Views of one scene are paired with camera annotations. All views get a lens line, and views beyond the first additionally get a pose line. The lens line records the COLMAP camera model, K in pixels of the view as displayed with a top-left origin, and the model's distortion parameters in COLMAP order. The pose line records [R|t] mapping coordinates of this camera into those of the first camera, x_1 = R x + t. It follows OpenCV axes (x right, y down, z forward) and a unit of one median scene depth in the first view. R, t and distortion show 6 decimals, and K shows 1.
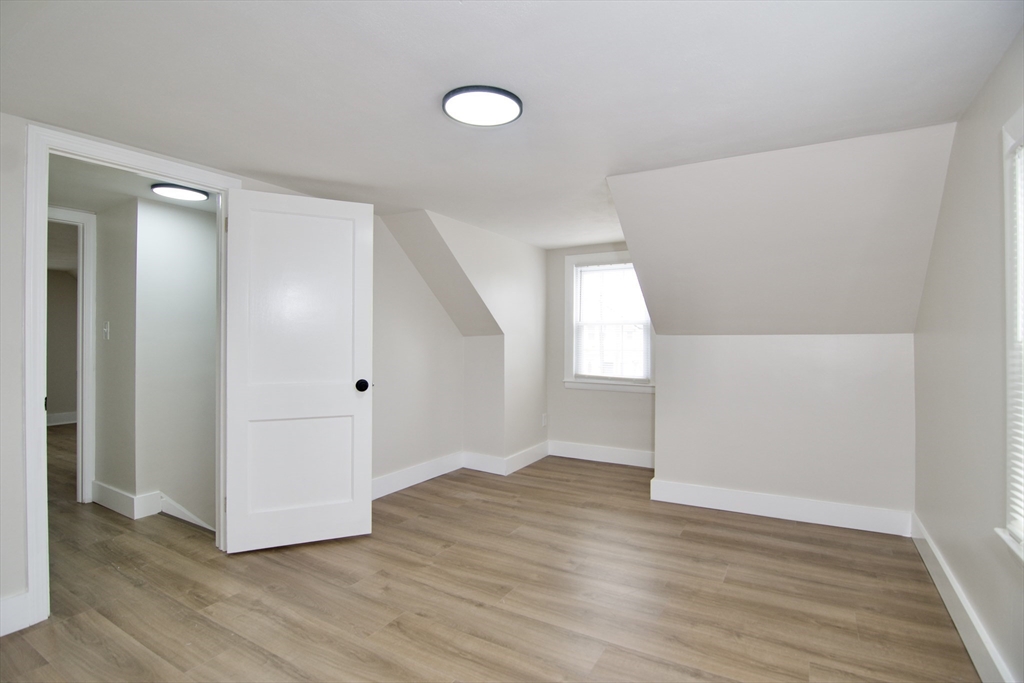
lens RADIAL K [[500.6, 0, 512.0], [0, 500.6, 341.5], [0, 0, 1]] dist [-0.001662, -0.011055]
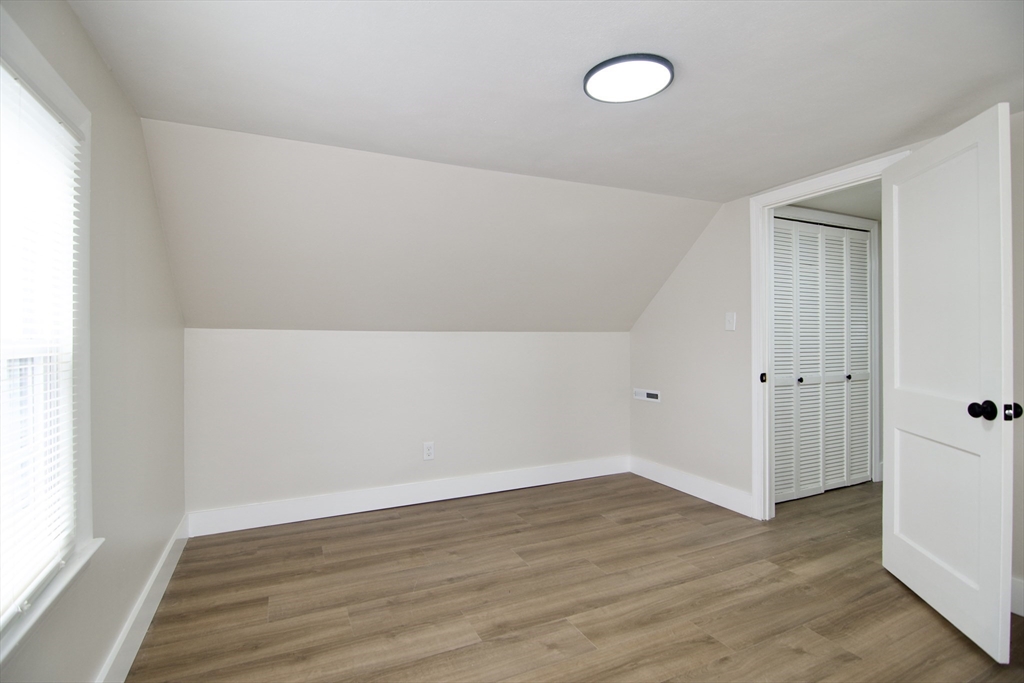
lens RADIAL K [[500.6, 0, 512.0], [0, 500.6, 341.5], [0, 0, 1]] dist [-0.001662, -0.011055]
pose [[-0.555802, 0.011960, -0.831229, 0.639642], [-0.001241, 0.999883, 0.015216, -0.005597], [0.831314, 0.009488, -0.555722, 1.042111]]
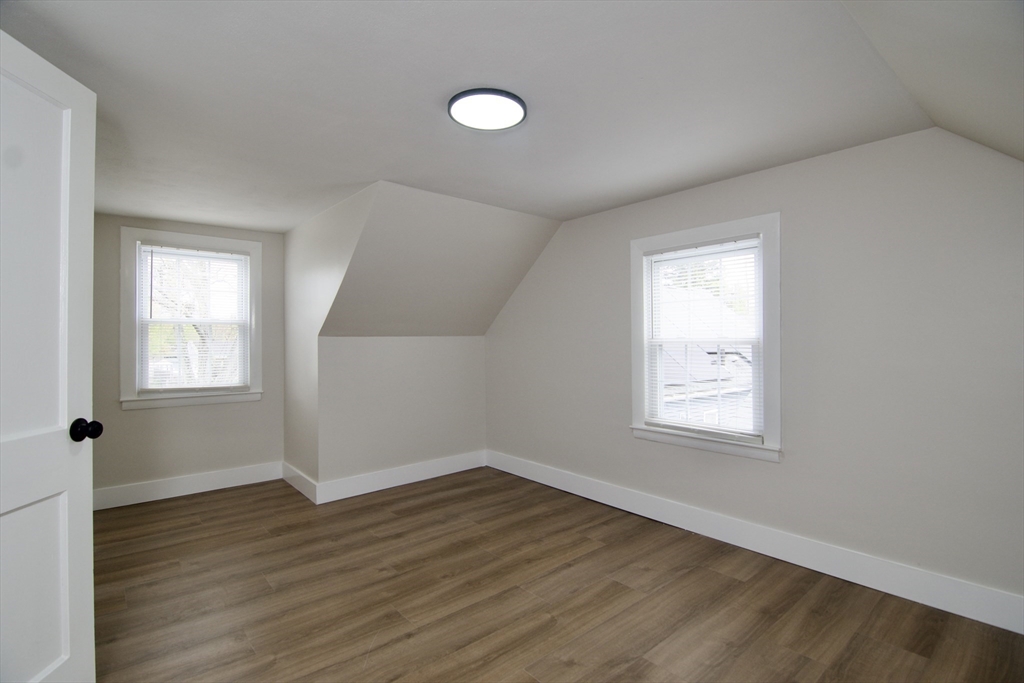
lens RADIAL K [[494.4, 0, 511.6], [0, 494.4, 338.2], [0, 0, 1]] dist [-0.001196, -0.012088]
pose [[0.326528, 0.000622, 0.945187, -0.782289], [0.012658, 0.999907, -0.005031, 0.000711], [-0.945103, 0.013607, 0.326490, 0.493159]]
